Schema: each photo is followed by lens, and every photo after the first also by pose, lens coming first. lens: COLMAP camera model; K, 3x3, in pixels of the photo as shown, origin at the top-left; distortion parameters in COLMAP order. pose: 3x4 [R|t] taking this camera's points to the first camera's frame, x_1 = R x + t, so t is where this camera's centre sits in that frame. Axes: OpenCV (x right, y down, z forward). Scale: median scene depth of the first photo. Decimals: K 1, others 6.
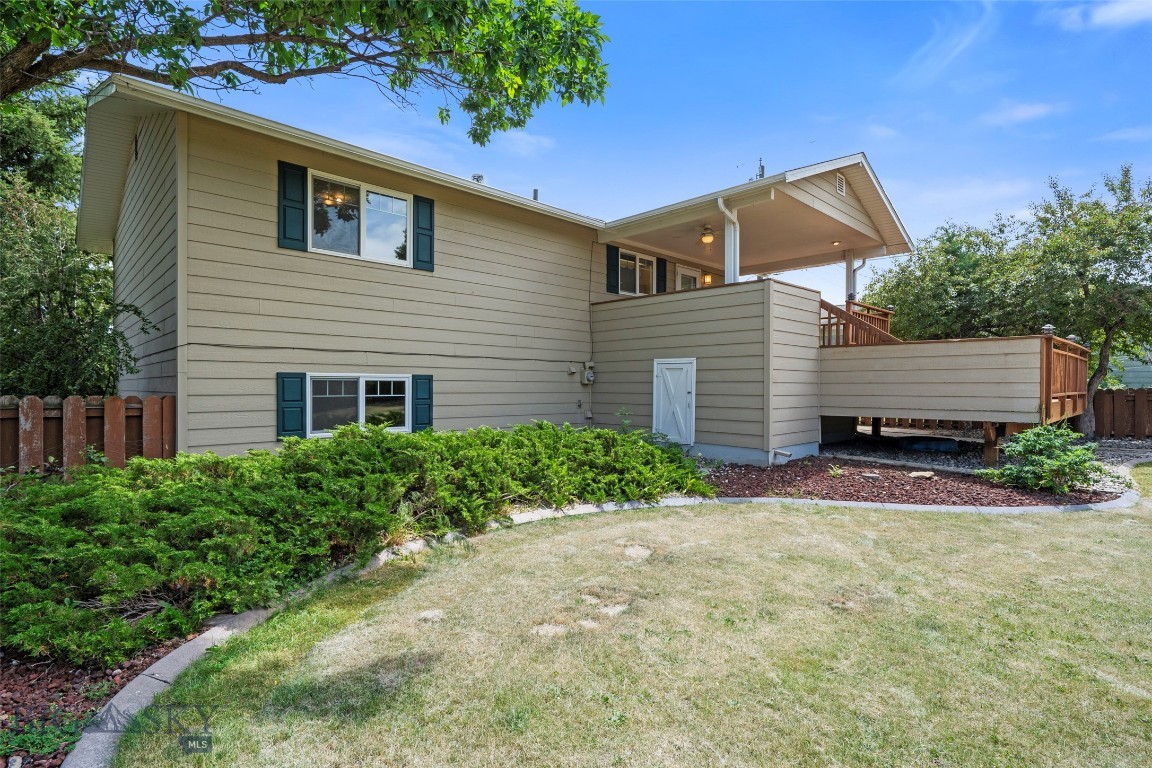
lens RADIAL K [[563.6, 0, 576.0], [0, 563.6, 384.0], [0, 0, 1]] dist [0.000363, -0.000199]
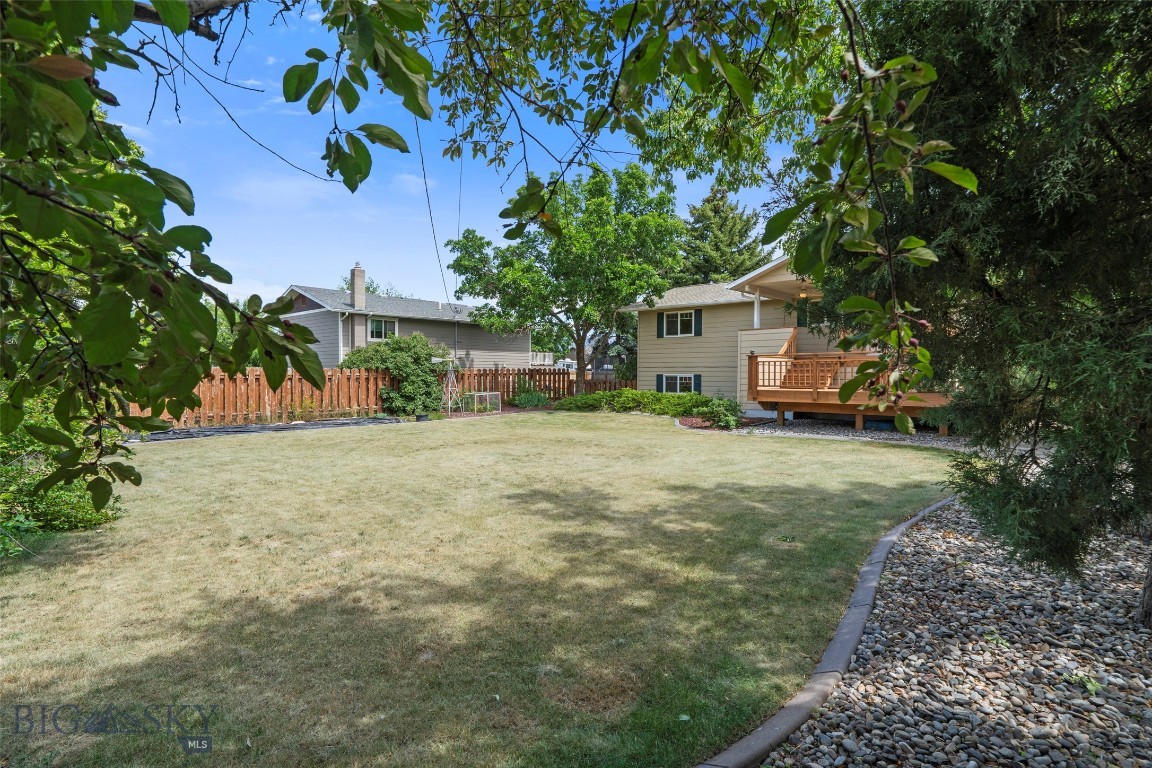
lens RADIAL K [[563.6, 0, 576.0], [0, 563.6, 384.0], [0, 0, 1]] dist [0.000363, -0.000199]
pose [[0.076218, 0.018543, -0.996919, 2.418765], [-0.001676, 0.999828, 0.018468, -0.020226], [0.997090, 0.000263, 0.076235, 0.207932]]
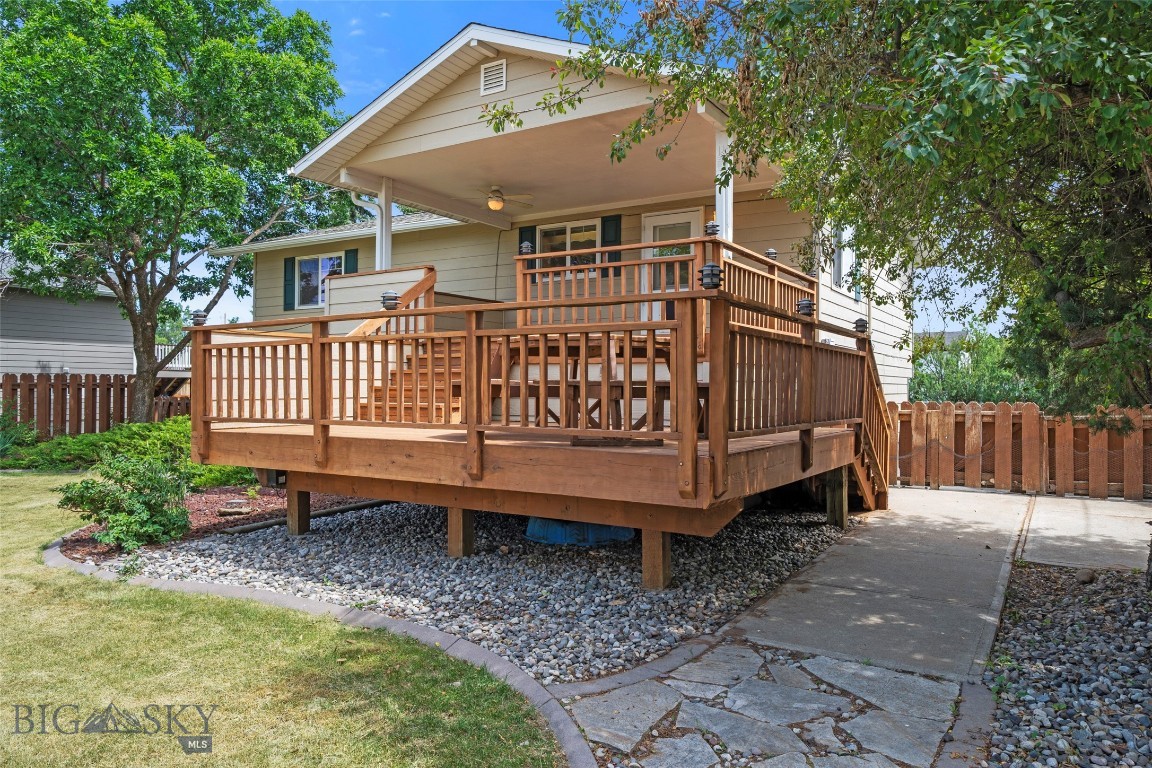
lens RADIAL K [[791.8, 0, 576.0], [0, 791.8, 384.0], [0, 0, 1]] dist [0.001809, 0.000670]
pose [[0.246971, -0.004841, -0.969011, 1.620377], [0.002216, 0.999988, -0.004431, -0.015242], [0.969020, -0.001053, 0.246978, 1.059373]]
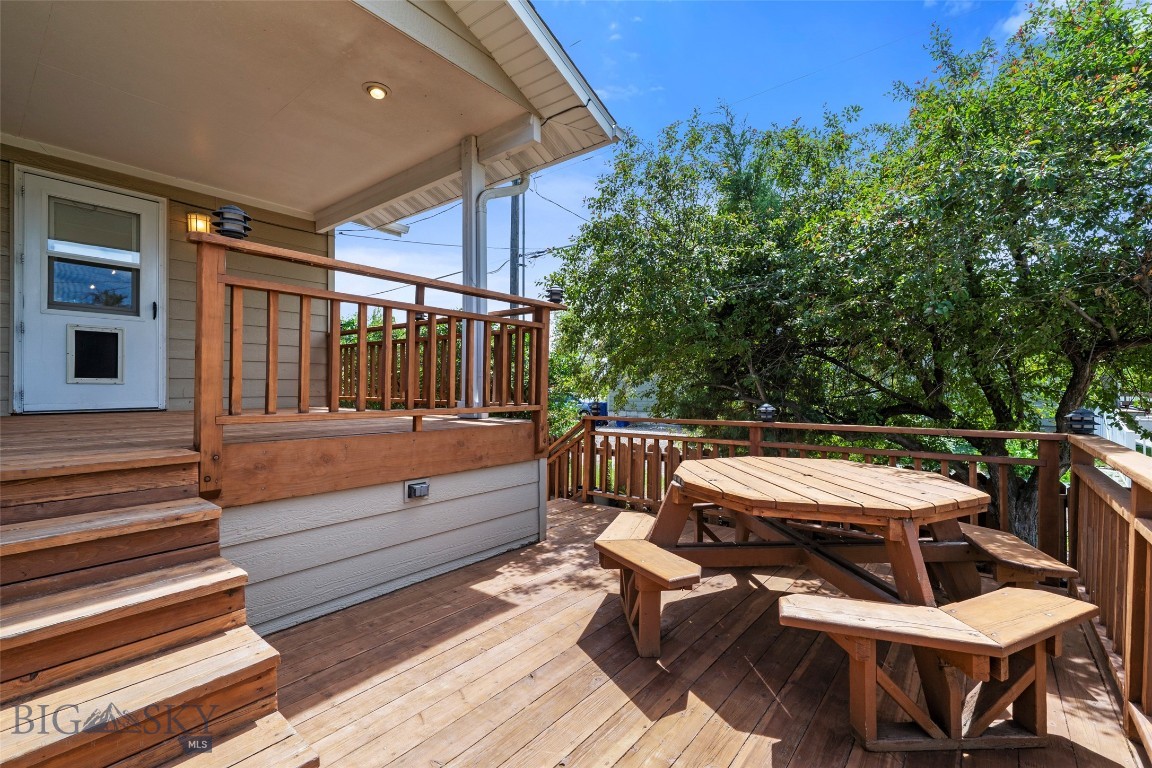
lens RADIAL K [[508.4, 0, 576.0], [0, 508.4, 384.0], [0, 0, 1]] dist [0.000083, -0.000010]
pose [[0.992624, -0.001102, 0.121225, 0.760693], [0.001258, 0.999998, -0.001216, -0.109104], [-0.121223, 0.001359, 0.992624, 0.962984]]
